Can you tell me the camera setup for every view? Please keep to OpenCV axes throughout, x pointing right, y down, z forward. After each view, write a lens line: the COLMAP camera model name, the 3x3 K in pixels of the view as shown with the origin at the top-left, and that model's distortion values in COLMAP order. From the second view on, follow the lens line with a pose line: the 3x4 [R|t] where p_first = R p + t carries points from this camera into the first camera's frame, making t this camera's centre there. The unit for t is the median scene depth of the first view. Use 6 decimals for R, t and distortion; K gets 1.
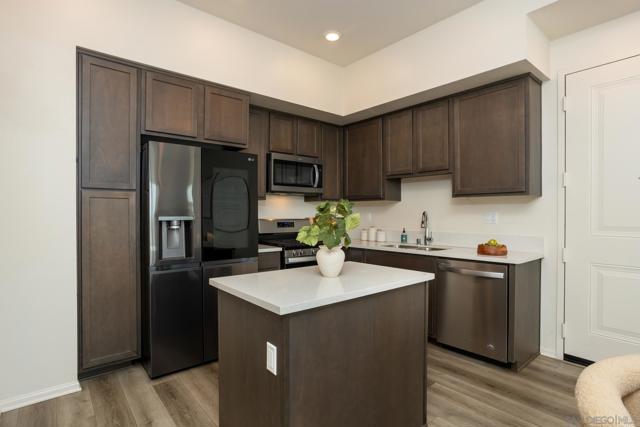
lens RADIAL K [[319.6, 0, 317.9], [0, 319.6, 214.9], [0, 0, 1]] dist [-0.002636, -0.000035]
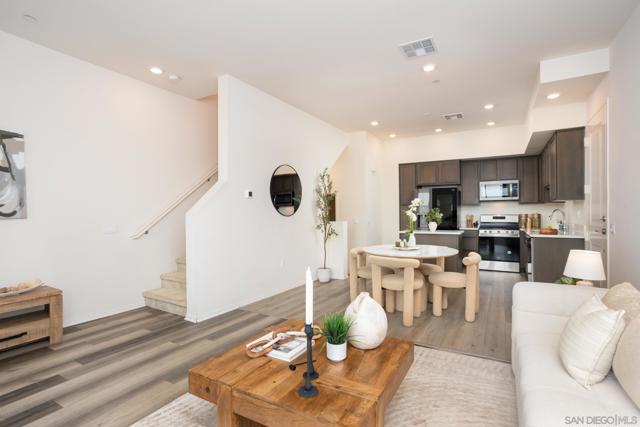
lens RADIAL K [[319.6, 0, 317.9], [0, 319.6, 214.9], [0, 0, 1]] dist [-0.002636, -0.000035]
pose [[0.329150, 0.002176, -0.944275, 1.842288], [0.001193, 0.999996, 0.002721, 0.009517], [0.944277, -0.002022, 0.329146, -0.799271]]
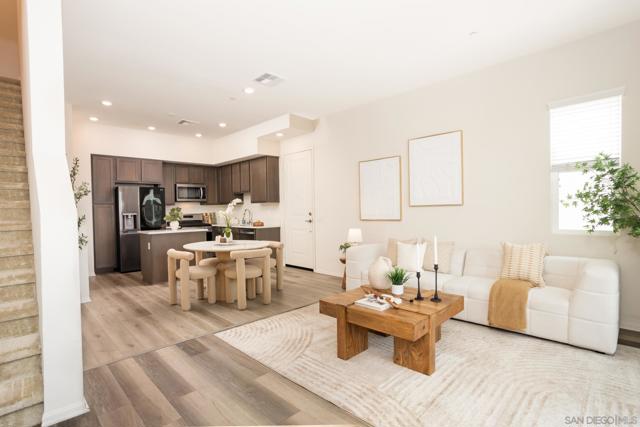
lens RADIAL K [[319.6, 0, 317.9], [0, 319.6, 214.9], [0, 0, 1]] dist [-0.002636, -0.000035]
pose [[0.998164, -0.018498, 0.057668, 0.898402], [0.017783, 0.999759, 0.012887, 0.010570], [-0.057892, -0.011838, 0.998253, -1.619994]]
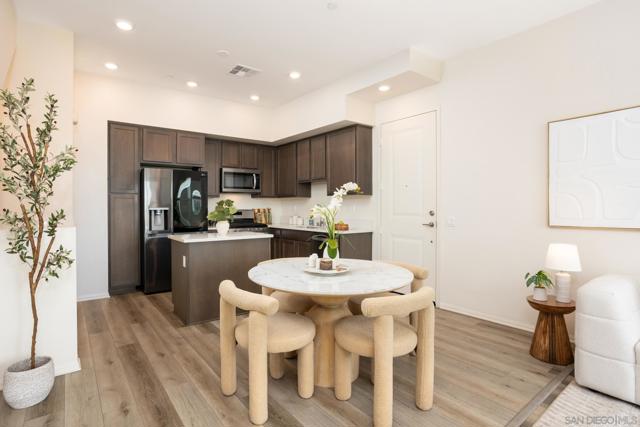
lens RADIAL K [[327.3, 0, 318.4], [0, 327.3, 210.3], [0, 0, 1]] dist [-0.027883, 0.000013]
pose [[0.999114, -0.000163, -0.042087, 0.514080], [0.000400, 0.999984, 0.005638, 0.009888], [0.042086, -0.005649, 0.999098, -0.772977]]
